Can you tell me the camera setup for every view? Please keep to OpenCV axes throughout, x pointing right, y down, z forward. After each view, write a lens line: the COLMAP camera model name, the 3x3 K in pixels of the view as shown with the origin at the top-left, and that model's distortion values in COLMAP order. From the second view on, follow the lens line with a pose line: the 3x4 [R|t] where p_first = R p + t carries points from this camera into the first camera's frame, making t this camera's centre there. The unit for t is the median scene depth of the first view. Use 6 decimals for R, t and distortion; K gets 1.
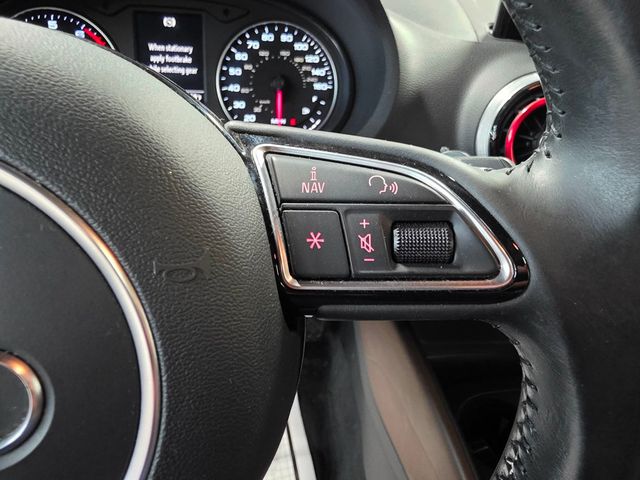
lens RADIAL K [[398.5, 0, 320.0], [0, 398.5, 240.0], [0, 0, 1]] dist [0.004647, 0.002026]
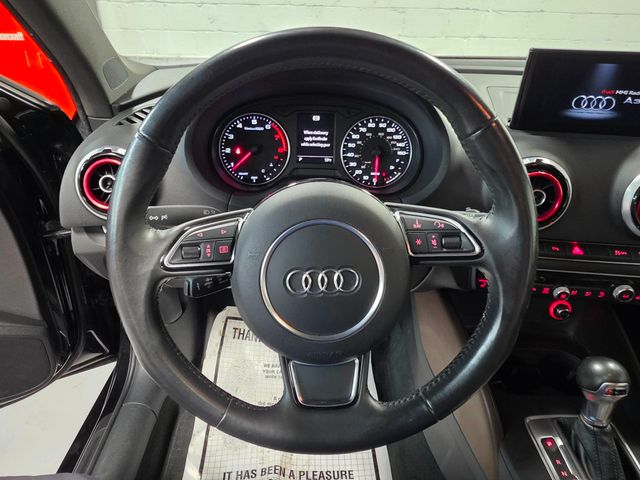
lens RADIAL K [[398.5, 0, 320.0], [0, 398.5, 240.0], [0, 0, 1]] dist [0.004647, 0.002026]
pose [[0.991653, 0.033531, -0.124503, -0.121018], [-0.036354, 0.999129, -0.020468, 0.023723], [0.123708, 0.024824, 0.992008, -0.703089]]
